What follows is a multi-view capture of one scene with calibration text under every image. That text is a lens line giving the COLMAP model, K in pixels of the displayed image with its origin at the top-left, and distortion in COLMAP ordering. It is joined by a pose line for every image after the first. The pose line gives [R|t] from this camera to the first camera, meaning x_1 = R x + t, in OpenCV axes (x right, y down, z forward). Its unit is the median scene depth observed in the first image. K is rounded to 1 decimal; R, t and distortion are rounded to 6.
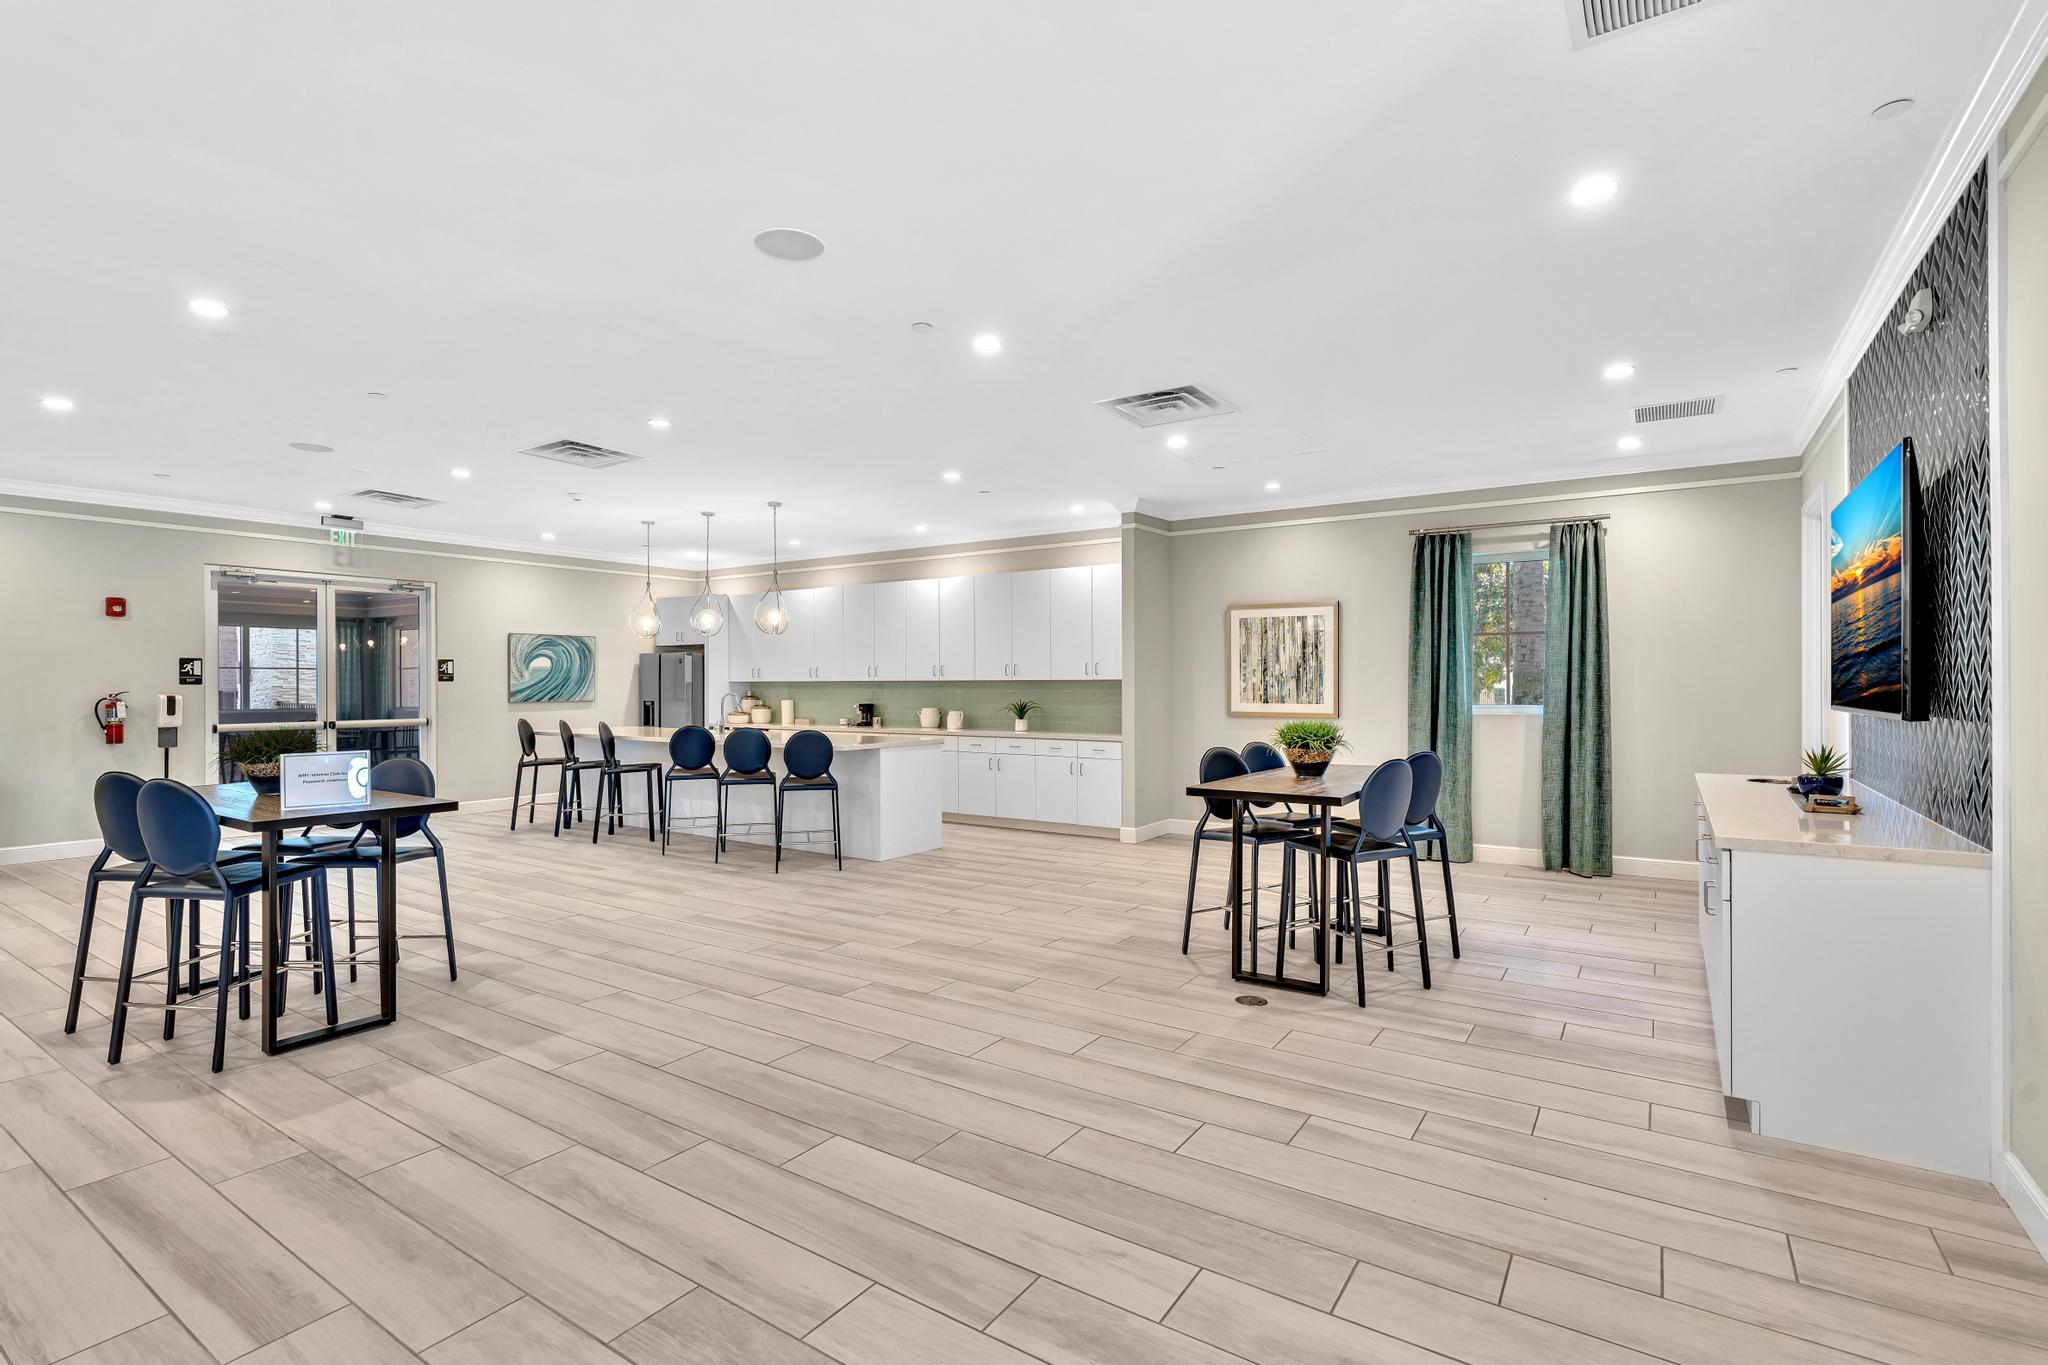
lens RADIAL K [[921.0, 0, 1024.0], [0, 921.0, 682.5], [0, 0, 1]] dist [-0.002302, 0.000202]
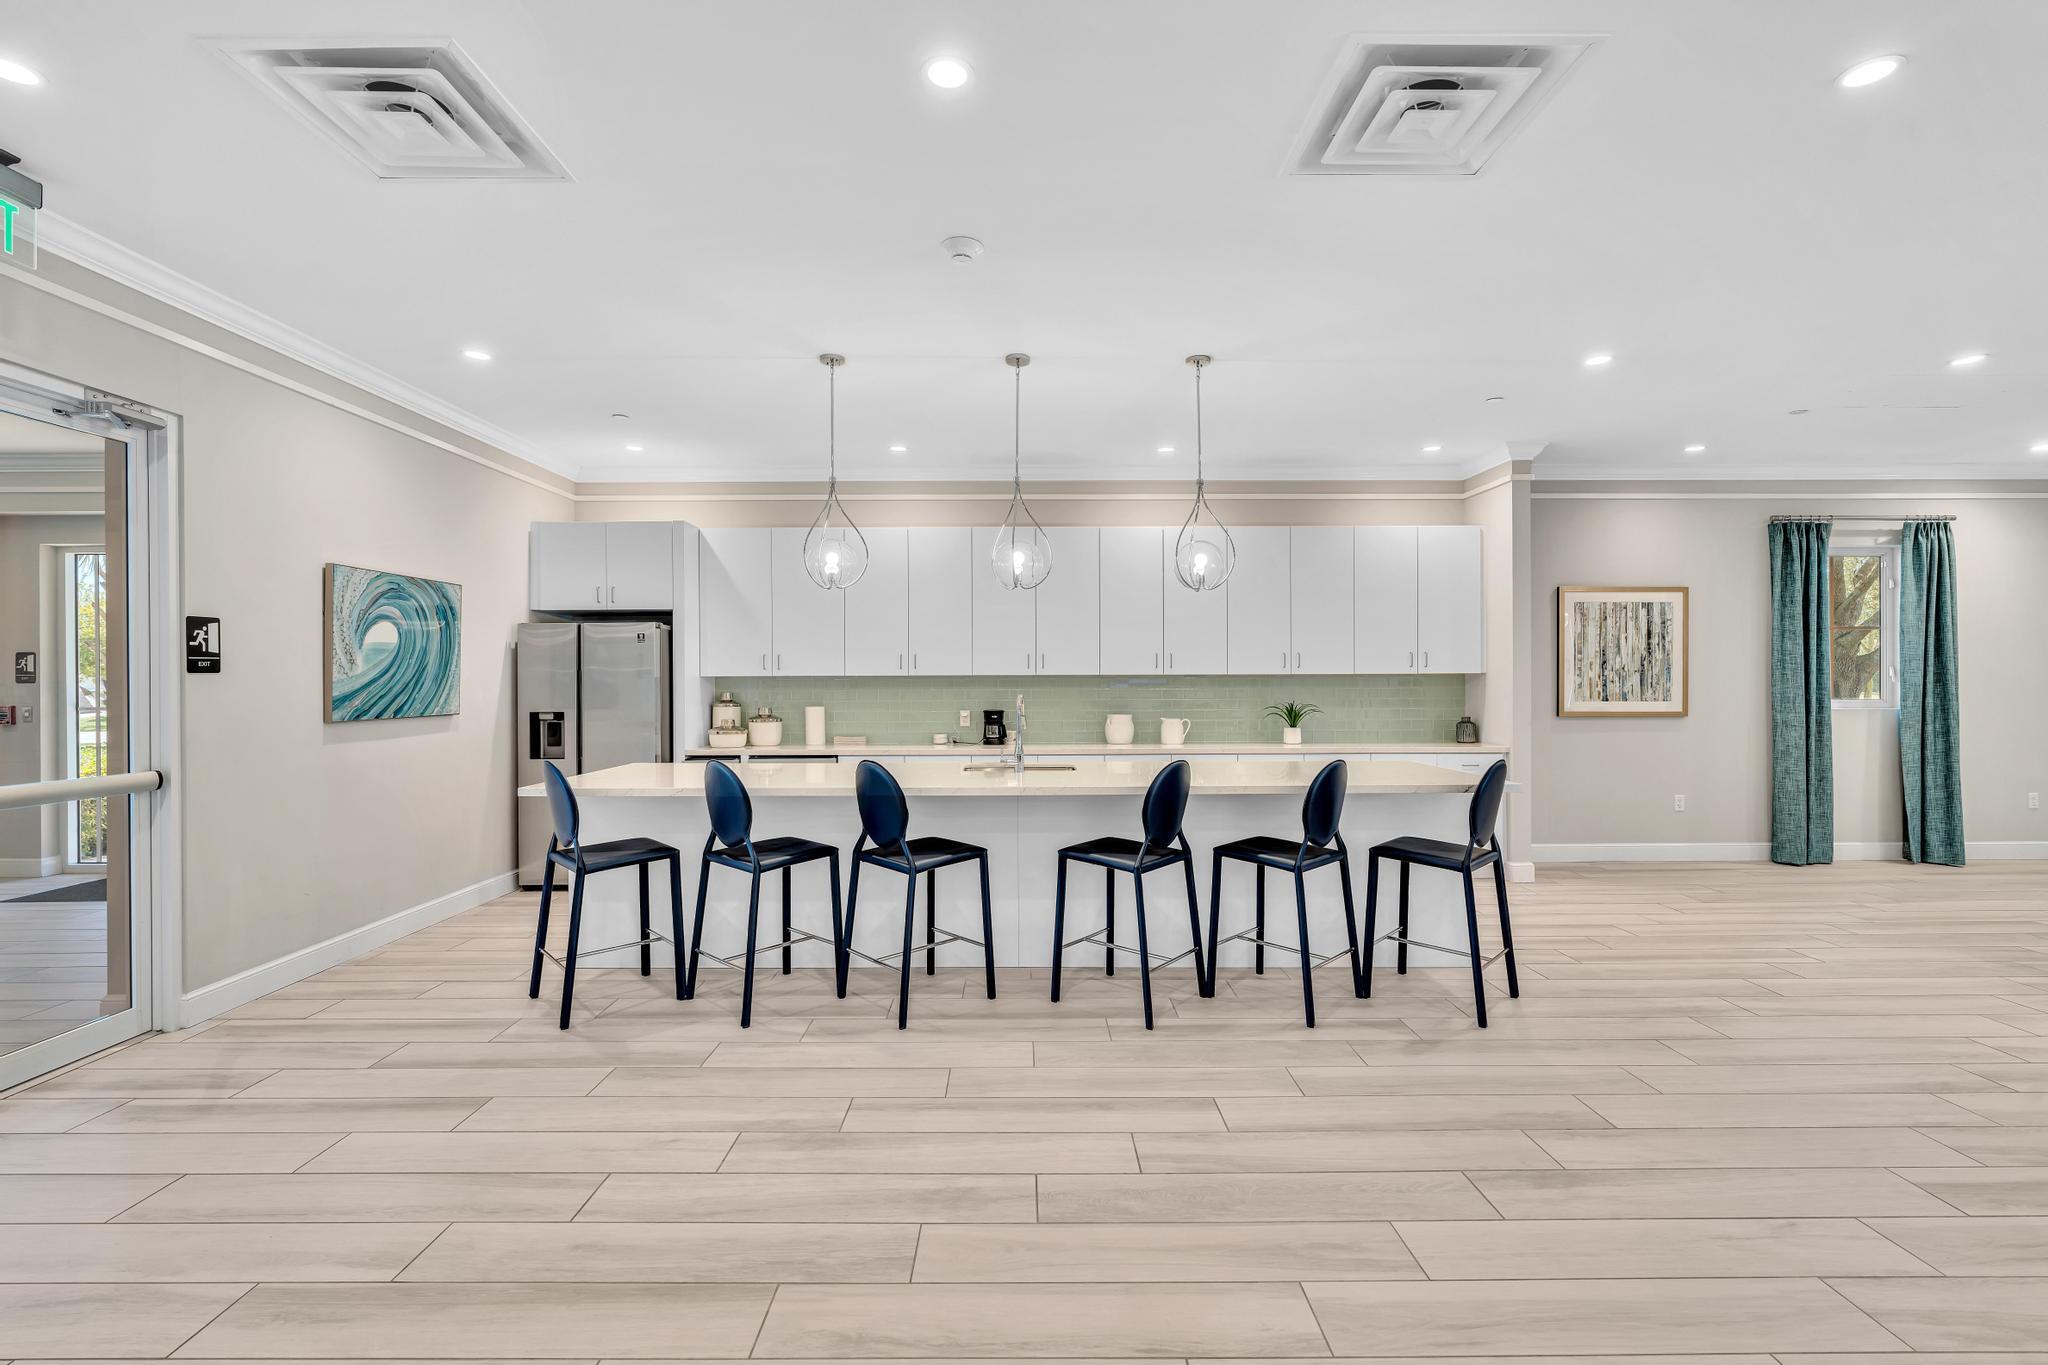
lens RADIAL K [[921.0, 0, 1024.0], [0, 921.0, 682.5], [0, 0, 1]] dist [-0.002302, 0.000202]
pose [[0.835473, -0.001915, 0.549529, -0.660047], [-0.000094, 0.999993, 0.003626, 0.001644], [-0.549532, -0.003081, 0.835467, 0.571859]]
